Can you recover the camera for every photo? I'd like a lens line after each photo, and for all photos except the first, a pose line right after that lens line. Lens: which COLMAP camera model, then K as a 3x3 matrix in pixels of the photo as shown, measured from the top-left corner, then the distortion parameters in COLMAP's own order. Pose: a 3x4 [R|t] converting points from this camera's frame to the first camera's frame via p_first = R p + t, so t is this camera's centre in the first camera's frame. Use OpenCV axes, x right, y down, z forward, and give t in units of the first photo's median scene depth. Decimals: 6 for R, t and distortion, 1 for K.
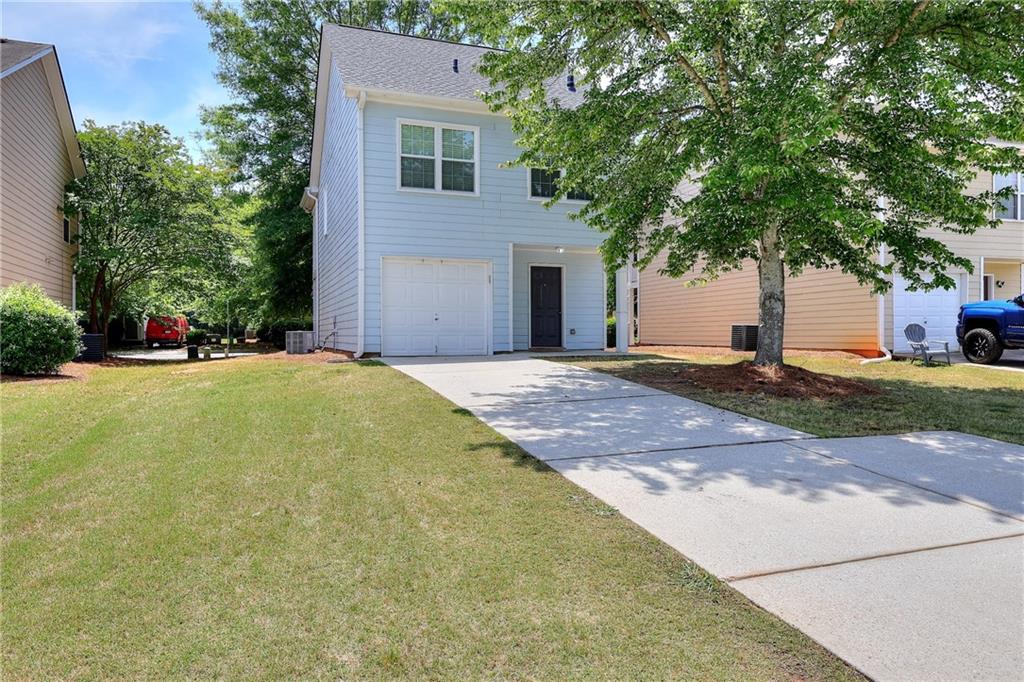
lens RADIAL K [[700.6, 0, 516.2], [0, 700.6, 338.3], [0, 0, 1]] dist [0.000292, -0.003362]
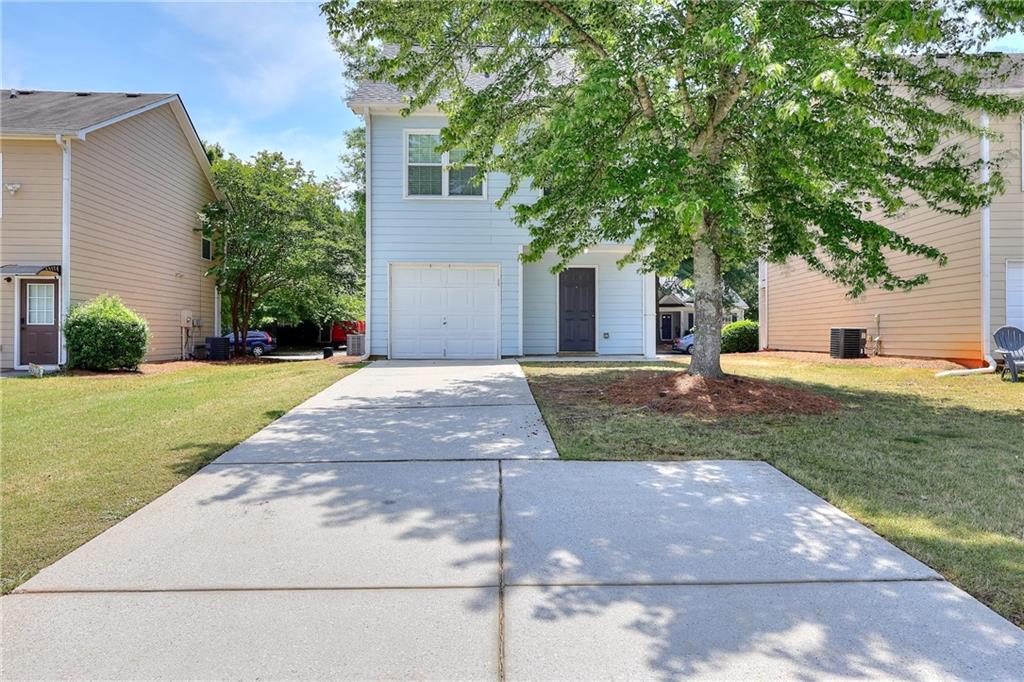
lens RADIAL K [[700.6, 0, 514.7], [0, 700.6, 344.4], [0, 0, 1]] dist [0.000292, -0.003362]
pose [[0.947561, 0.005977, -0.319520, 0.306342], [-0.004375, 0.999974, 0.005732, -0.003072], [0.319546, -0.004034, 0.947562, 0.070037]]
